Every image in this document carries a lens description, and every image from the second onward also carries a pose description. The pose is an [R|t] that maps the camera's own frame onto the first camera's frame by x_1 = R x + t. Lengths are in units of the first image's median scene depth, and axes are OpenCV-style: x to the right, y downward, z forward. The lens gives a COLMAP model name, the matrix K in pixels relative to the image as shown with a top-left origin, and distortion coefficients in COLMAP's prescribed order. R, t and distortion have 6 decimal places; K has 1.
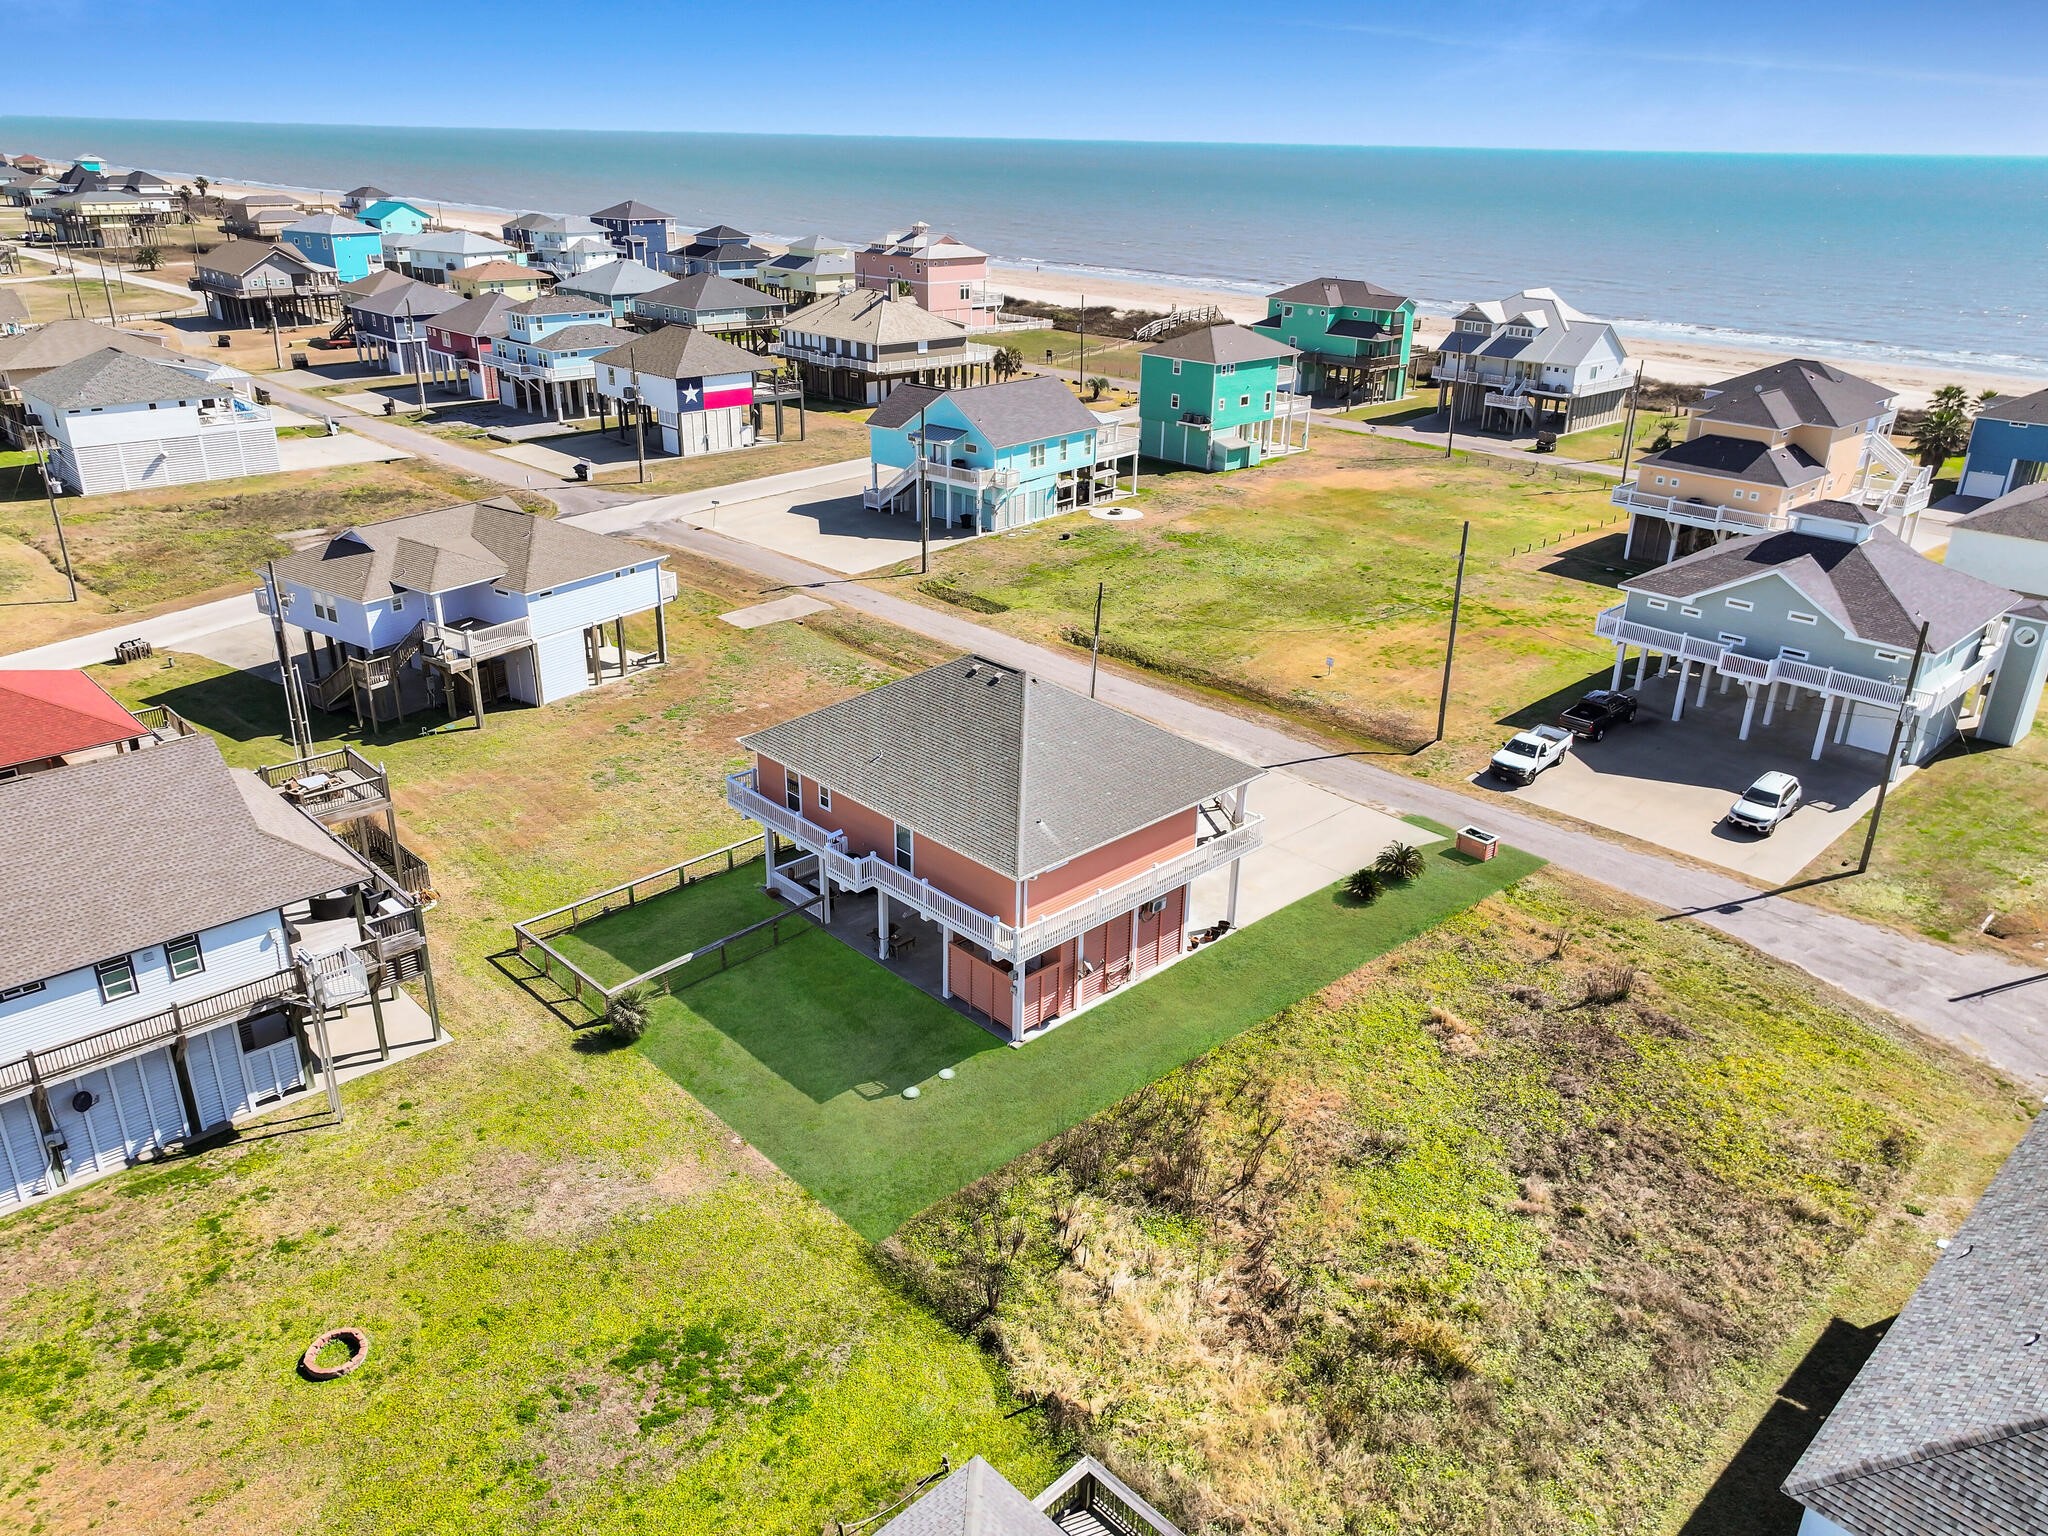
lens RADIAL K [[1476.7, 0, 1032.4], [0, 1476.7, 768.6], [0, 0, 1]] dist [0.010934, 0.000878]
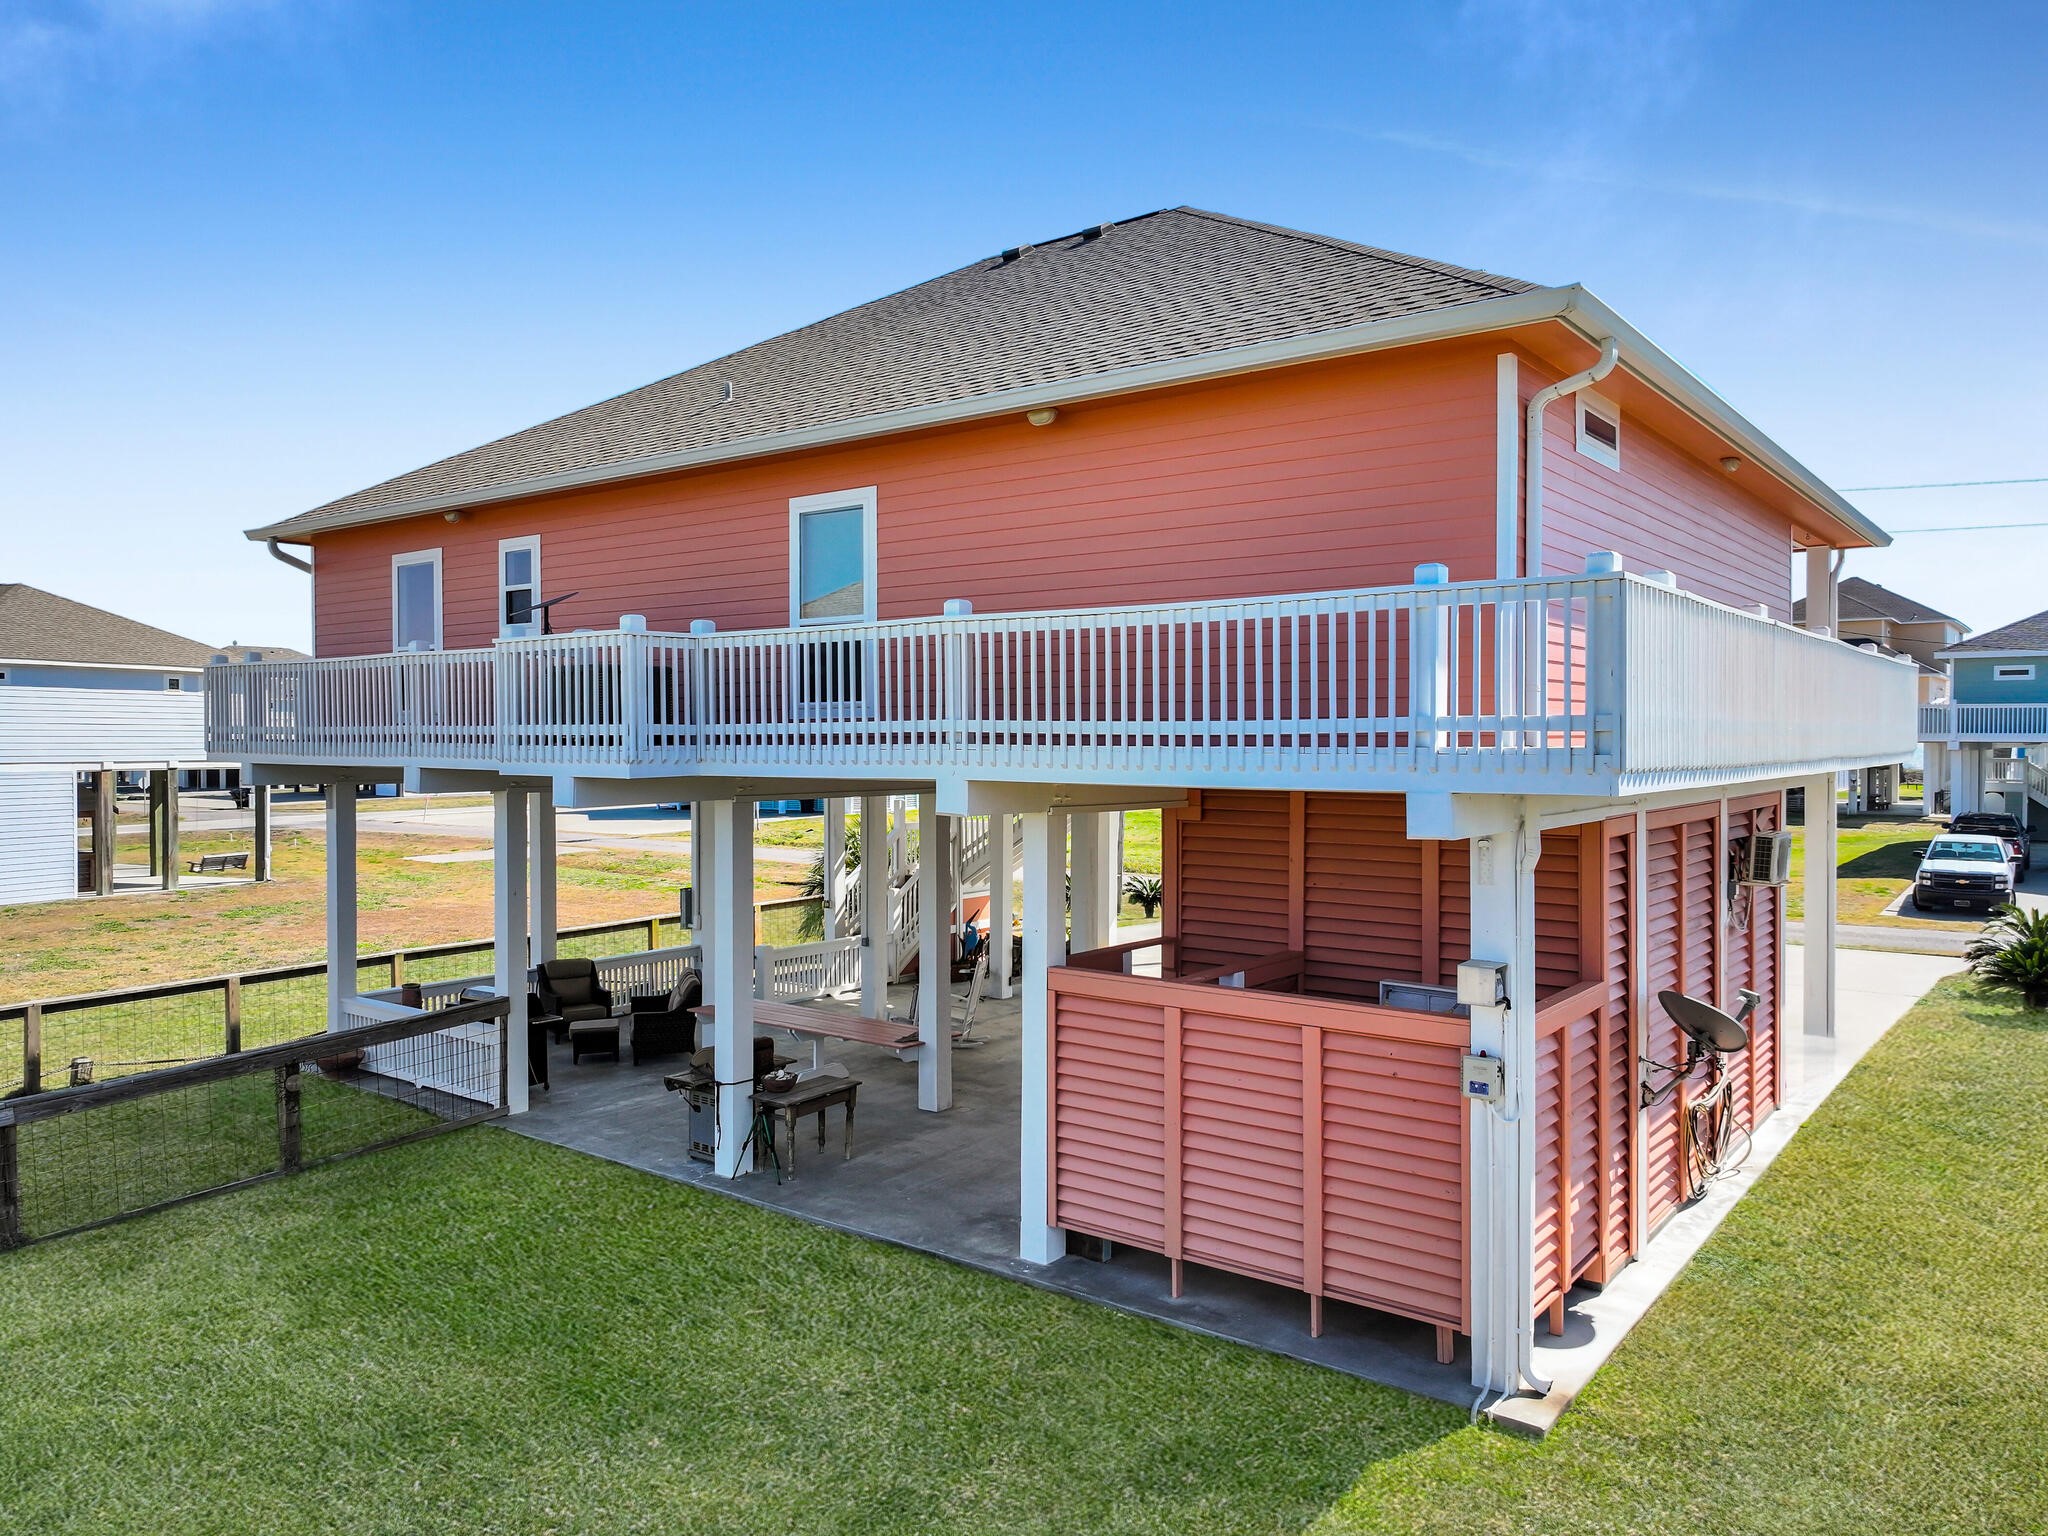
lens RADIAL K [[1455.1, 0, 1031.7], [0, 1455.1, 769.1], [0, 0, 1]] dist [0.006739, 0.008315]
pose [[0.988491, -0.026578, 0.148929, -0.061549], [0.081339, 0.923415, -0.375086, 0.115925], [-0.127554, 0.382882, 0.914949, 0.533298]]
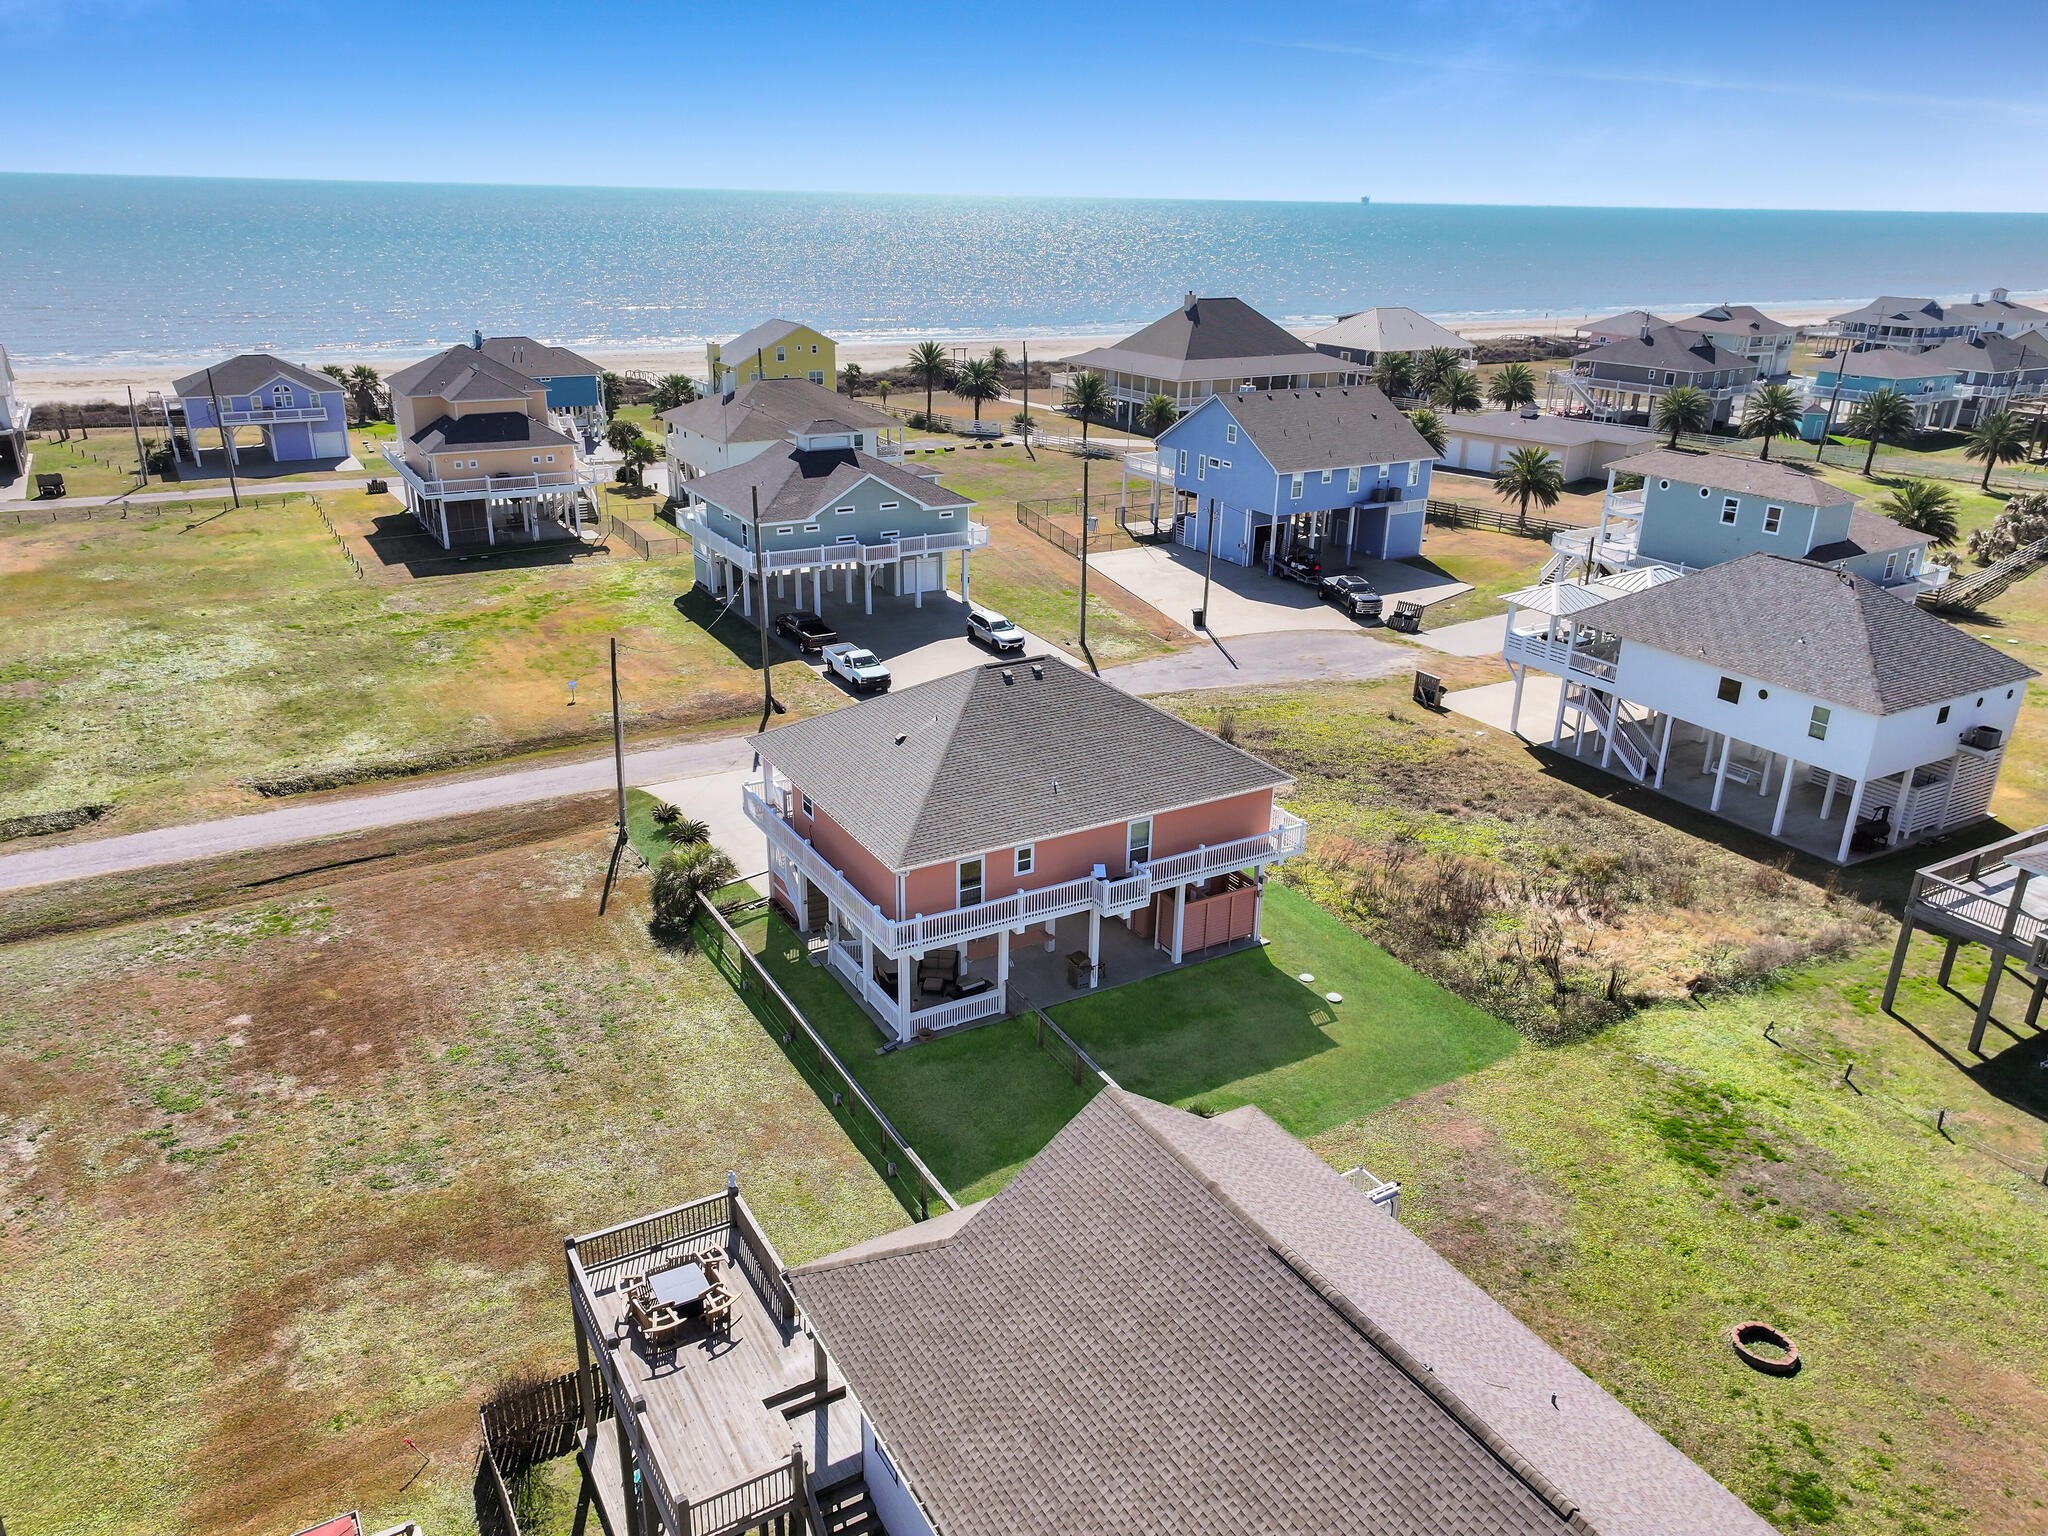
lens RADIAL K [[1434.6, 0, 1035.0], [0, 1434.6, 777.3], [0, 0, 1]] dist [0.005406, 0.006666]
pose [[0.231274, -0.378379, 0.896293, -0.630829], [0.368706, 0.886636, 0.279163, -0.185239], [-0.900316, 0.265905, 0.344566, 0.493301]]
